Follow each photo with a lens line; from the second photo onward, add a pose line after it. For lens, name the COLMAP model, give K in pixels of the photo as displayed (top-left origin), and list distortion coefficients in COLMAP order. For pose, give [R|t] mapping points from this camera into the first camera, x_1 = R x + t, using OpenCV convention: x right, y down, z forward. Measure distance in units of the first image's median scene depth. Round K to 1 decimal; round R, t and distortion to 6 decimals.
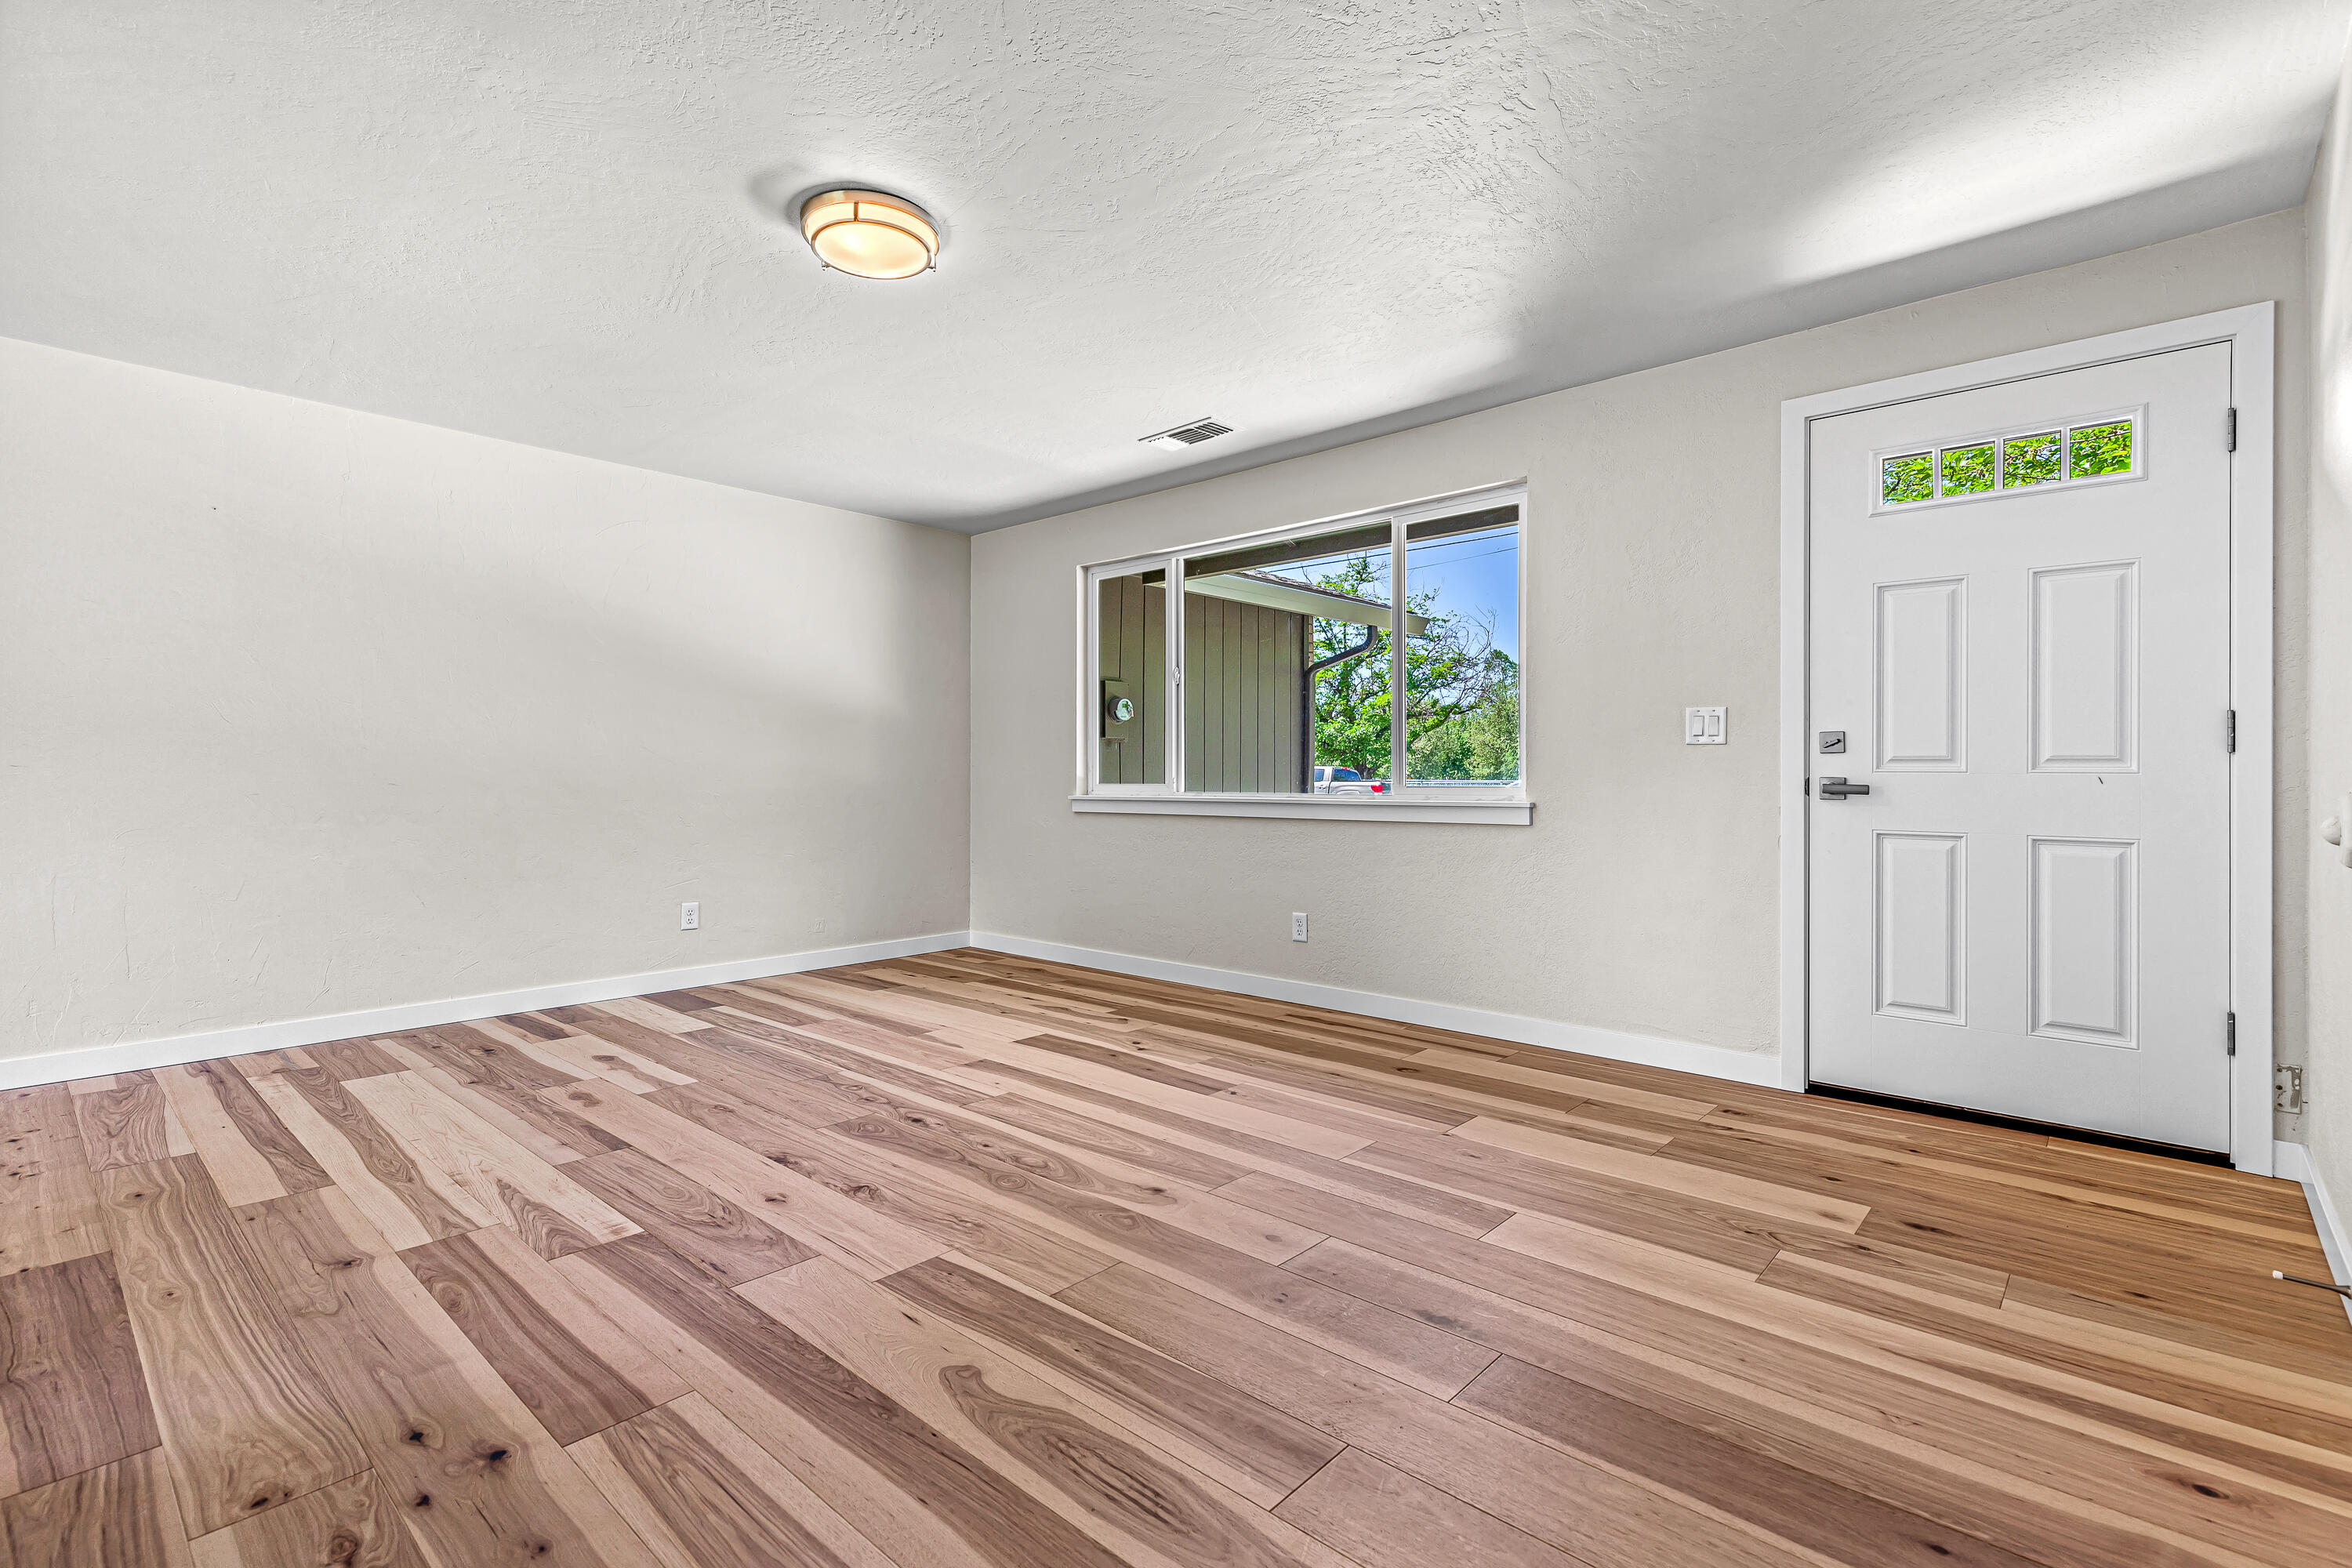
lens RADIAL K [[1051.7, 0, 1166.0], [0, 1051.7, 772.6], [0, 0, 1]] dist [0.012756, -0.002158]
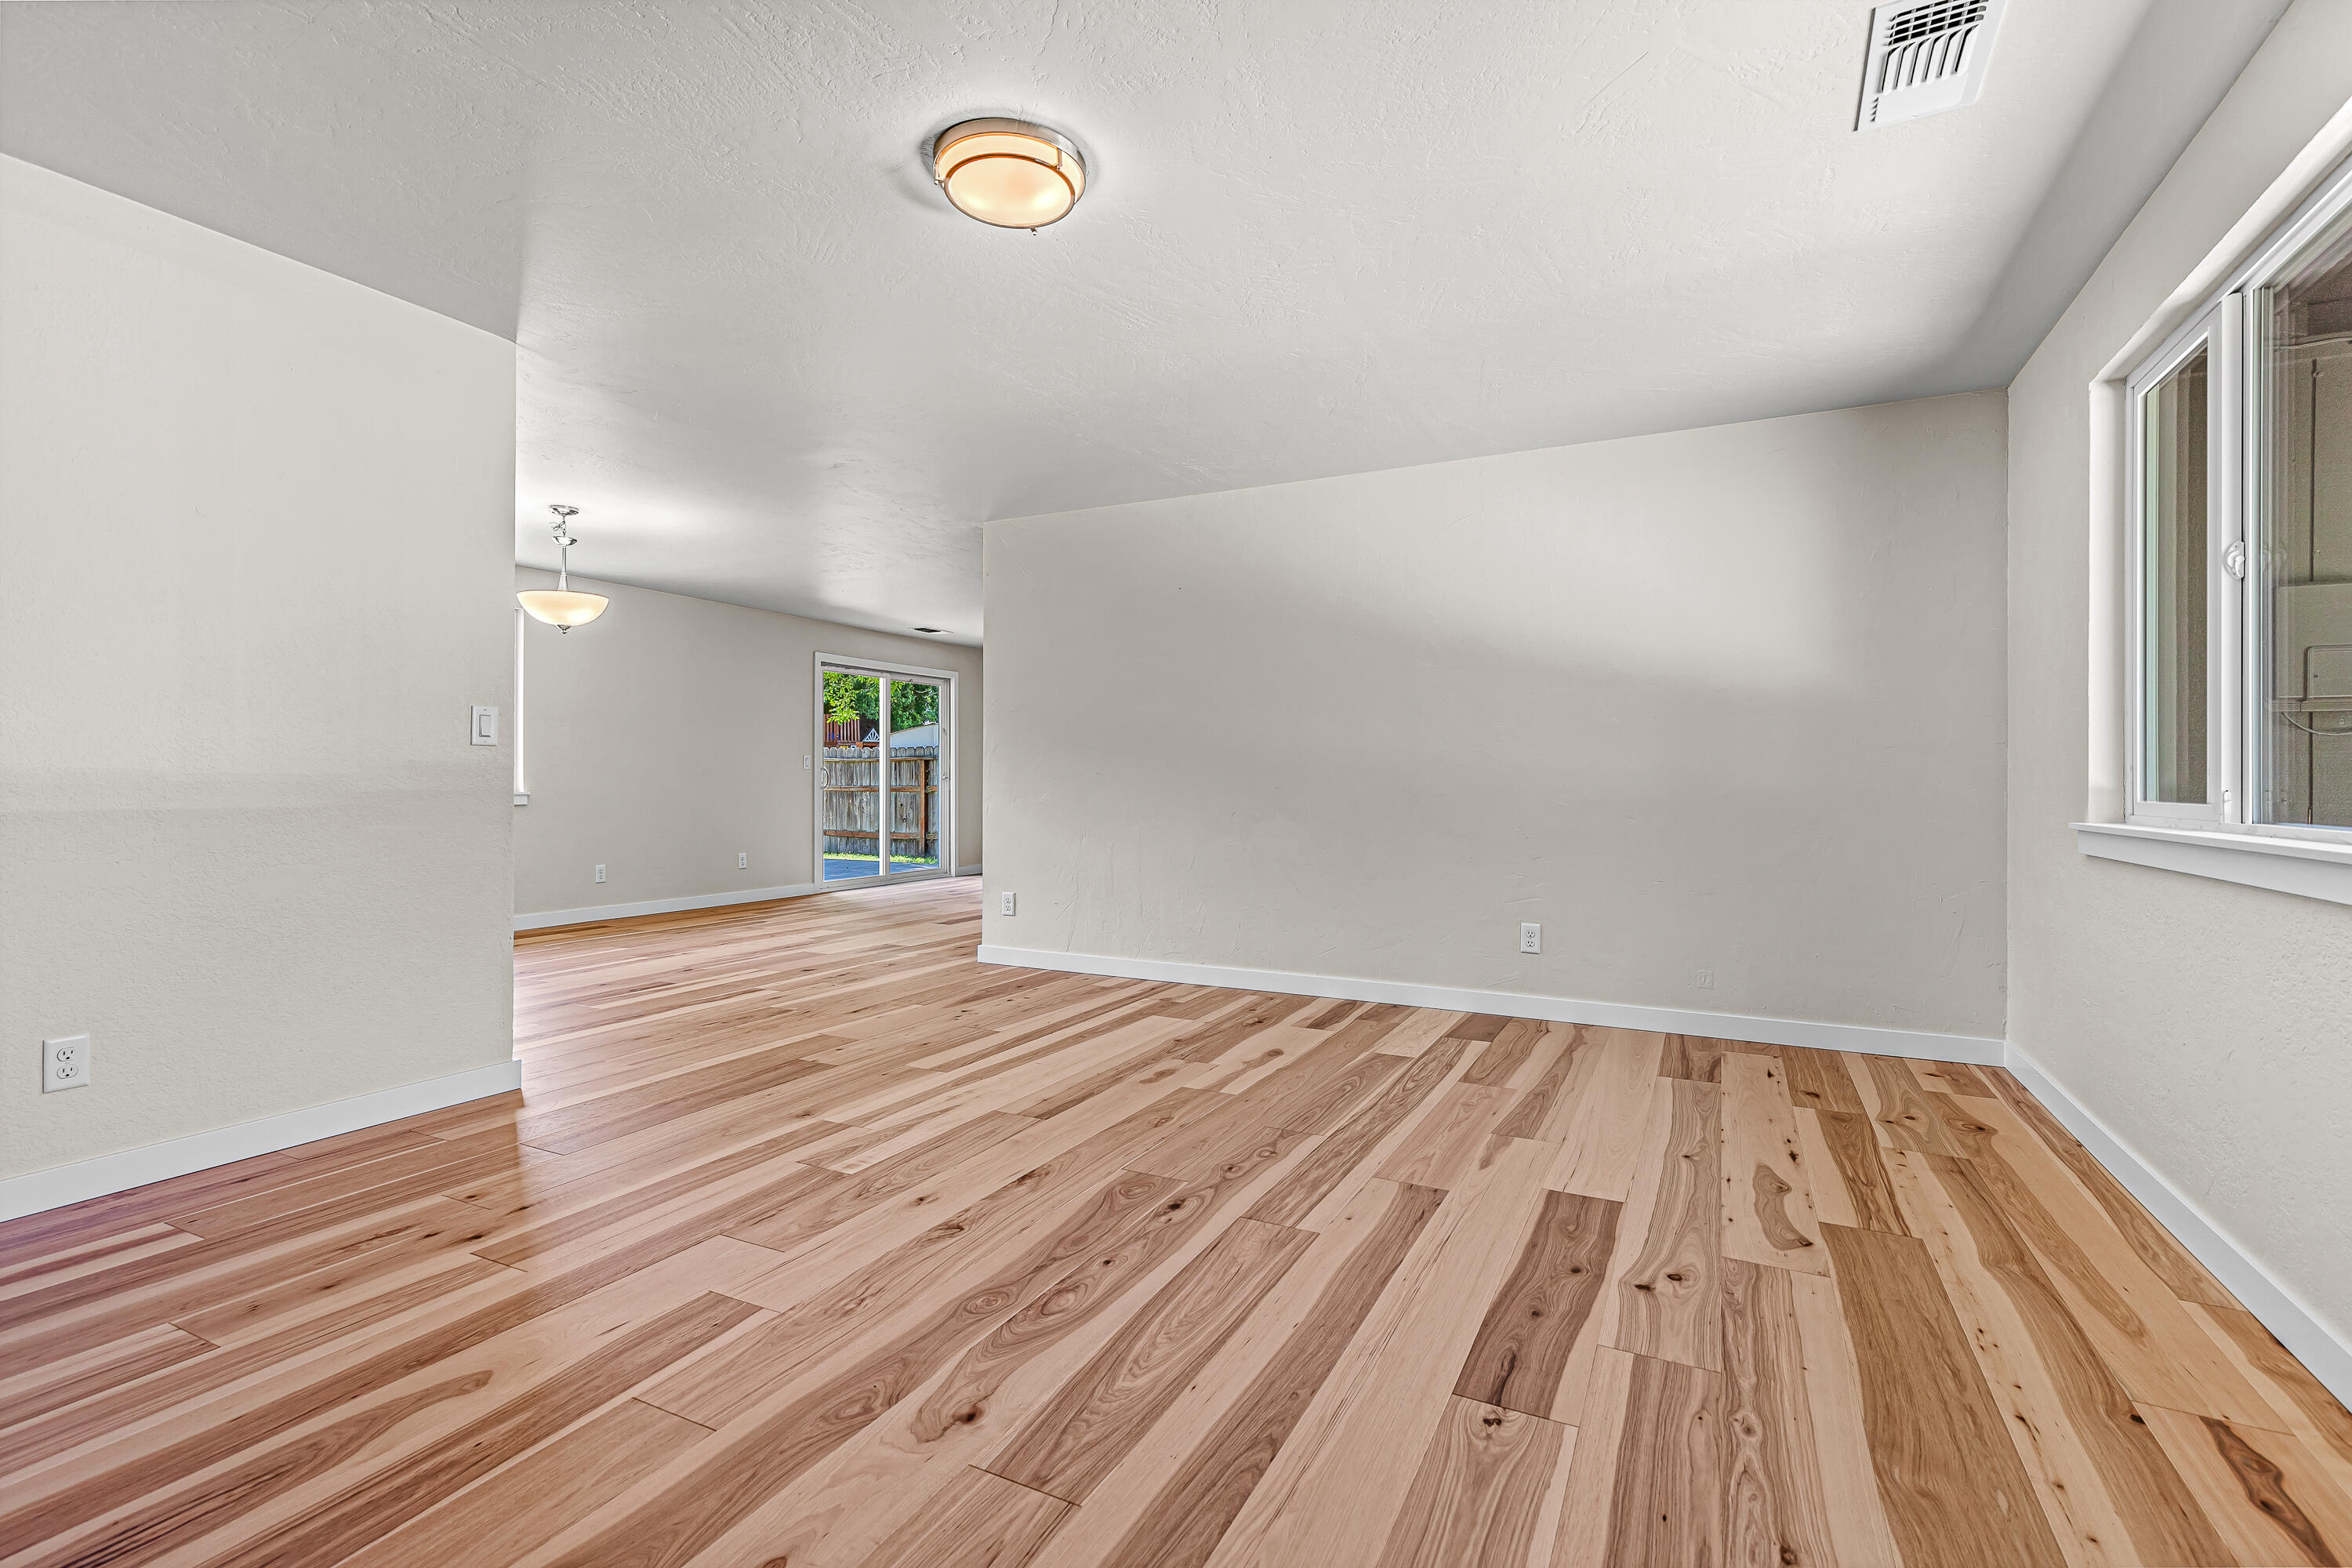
lens RADIAL K [[1051.7, 0, 1207.0], [0, 1051.7, 783.7], [0, 0, 1]] dist [0.012756, -0.002158]
pose [[0.284613, 0.005707, -0.958626, 0.658923], [-0.000486, 0.999983, 0.005809, -0.001834], [0.958642, -0.001188, 0.284611, 0.949157]]
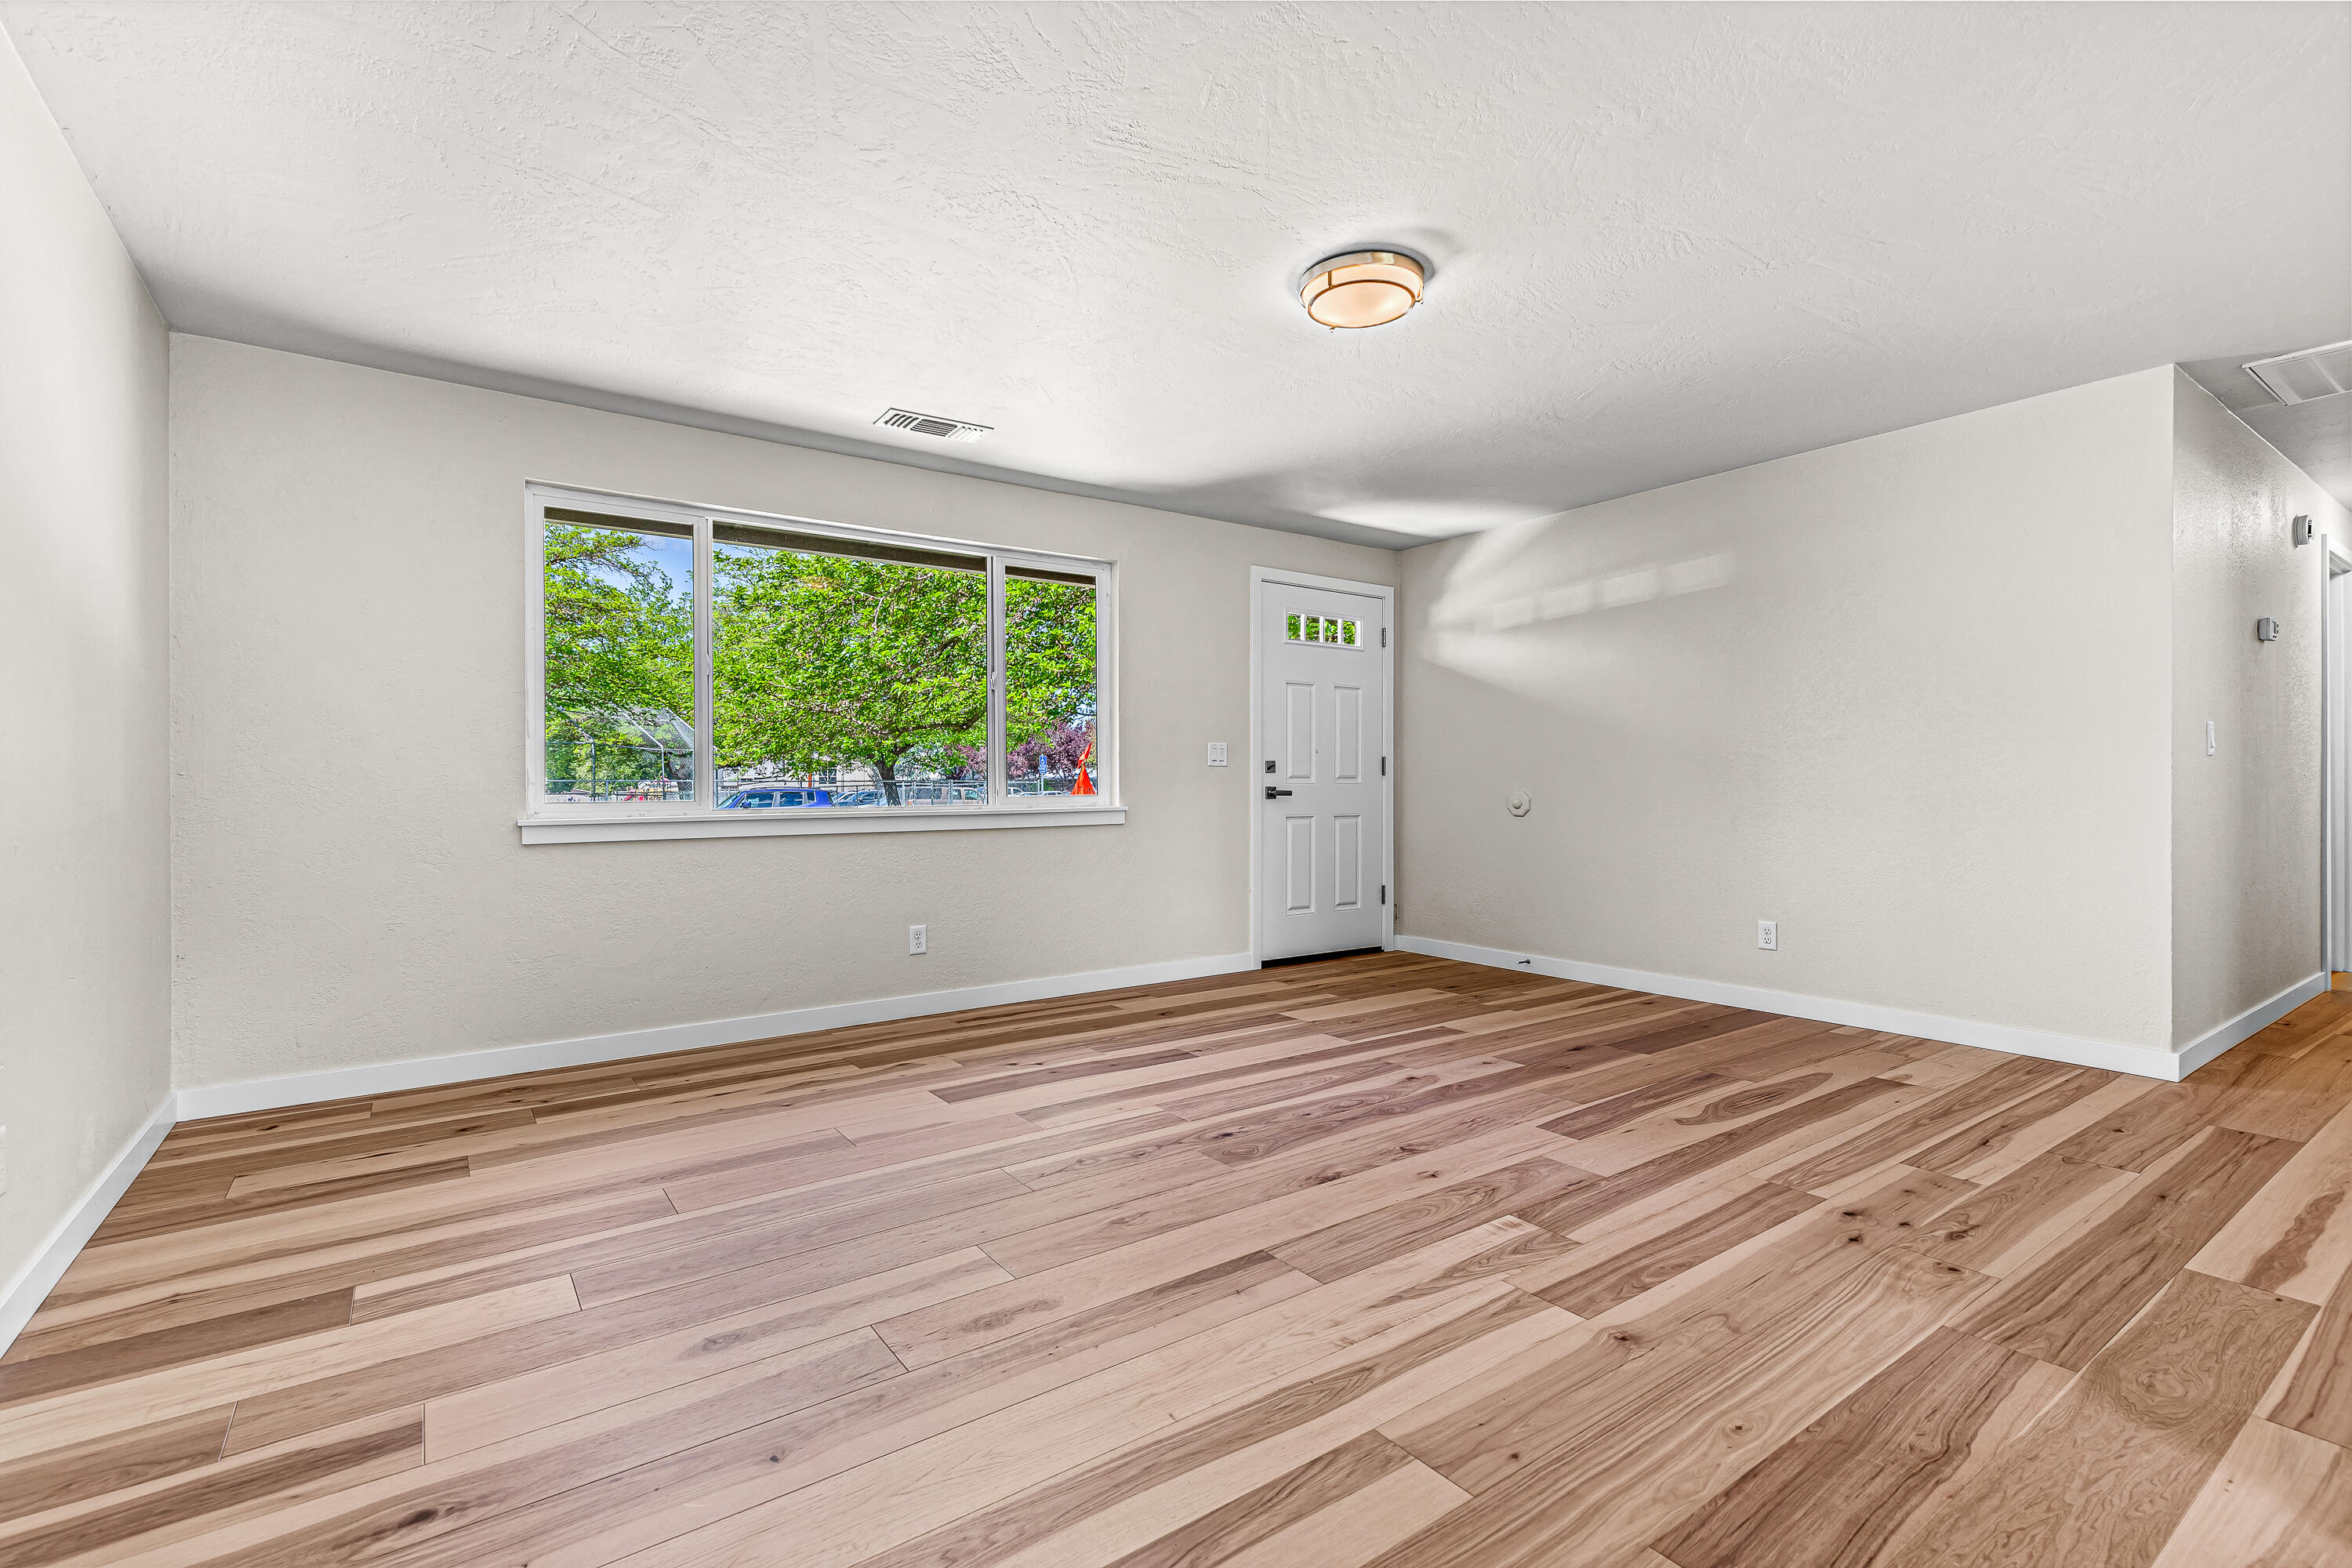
lens RADIAL K [[1051.7, 0, 1178.2], [0, 1051.7, 783.5], [0, 0, 1]] dist [0.012756, -0.002158]
pose [[0.217706, -0.000231, 0.976014, -1.453355], [0.001648, 0.999999, -0.000131, -0.000501], [-0.976013, 0.001637, 0.217706, 0.992524]]
